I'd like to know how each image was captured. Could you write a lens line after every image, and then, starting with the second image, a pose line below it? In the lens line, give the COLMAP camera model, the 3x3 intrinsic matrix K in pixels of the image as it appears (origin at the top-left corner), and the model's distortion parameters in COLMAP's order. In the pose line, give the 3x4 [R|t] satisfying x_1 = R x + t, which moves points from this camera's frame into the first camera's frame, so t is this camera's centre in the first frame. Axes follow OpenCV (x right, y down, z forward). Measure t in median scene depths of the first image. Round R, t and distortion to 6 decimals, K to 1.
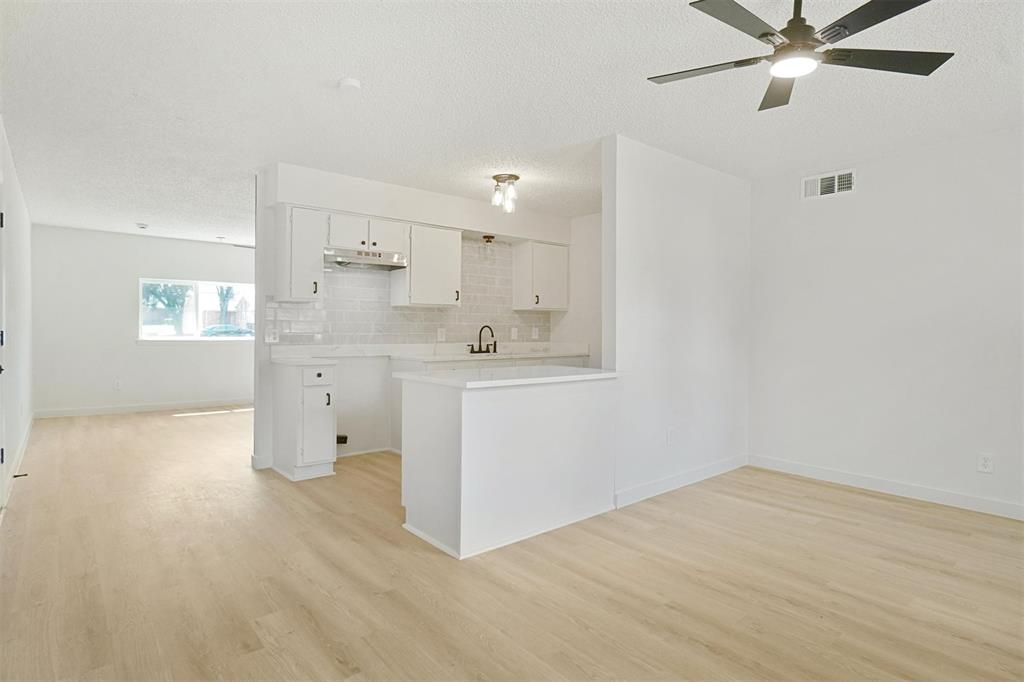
lens RADIAL K [[558.1, 0, 508.2], [0, 558.1, 327.1], [0, 0, 1]] dist [-0.003206, -0.000211]
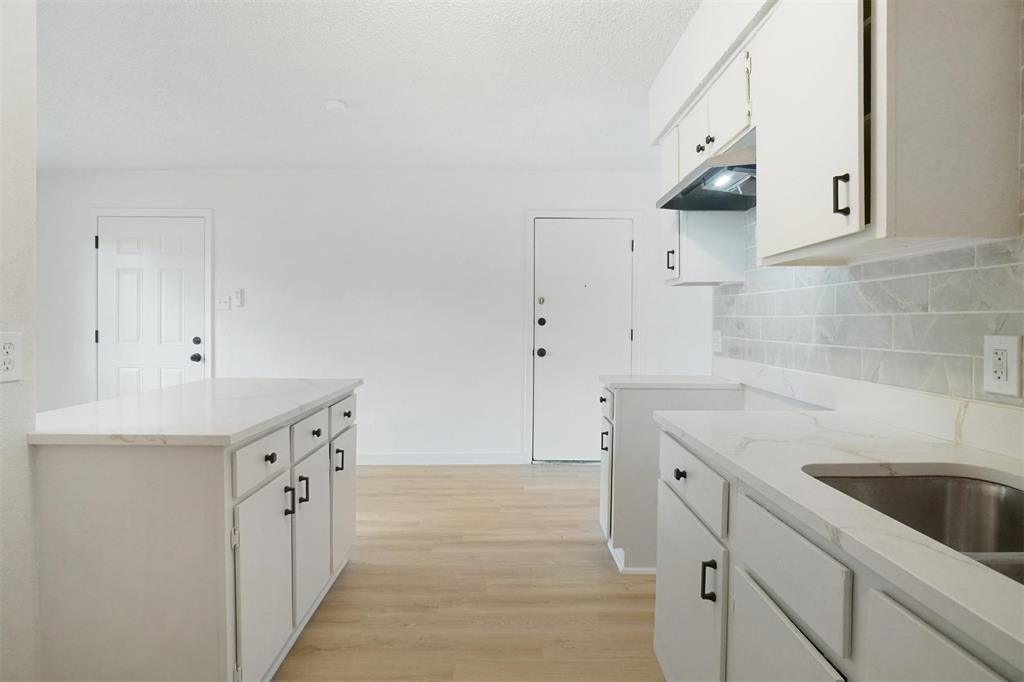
lens RADIAL K [[558.1, 0, 508.2], [0, 558.1, 327.1], [0, 0, 1]] dist [-0.003206, -0.000211]
pose [[-0.650051, -0.001968, -0.759888, 0.179559], [-0.006544, 0.999974, 0.003008, -0.000661], [0.759862, 0.006928, -0.650047, 1.048517]]
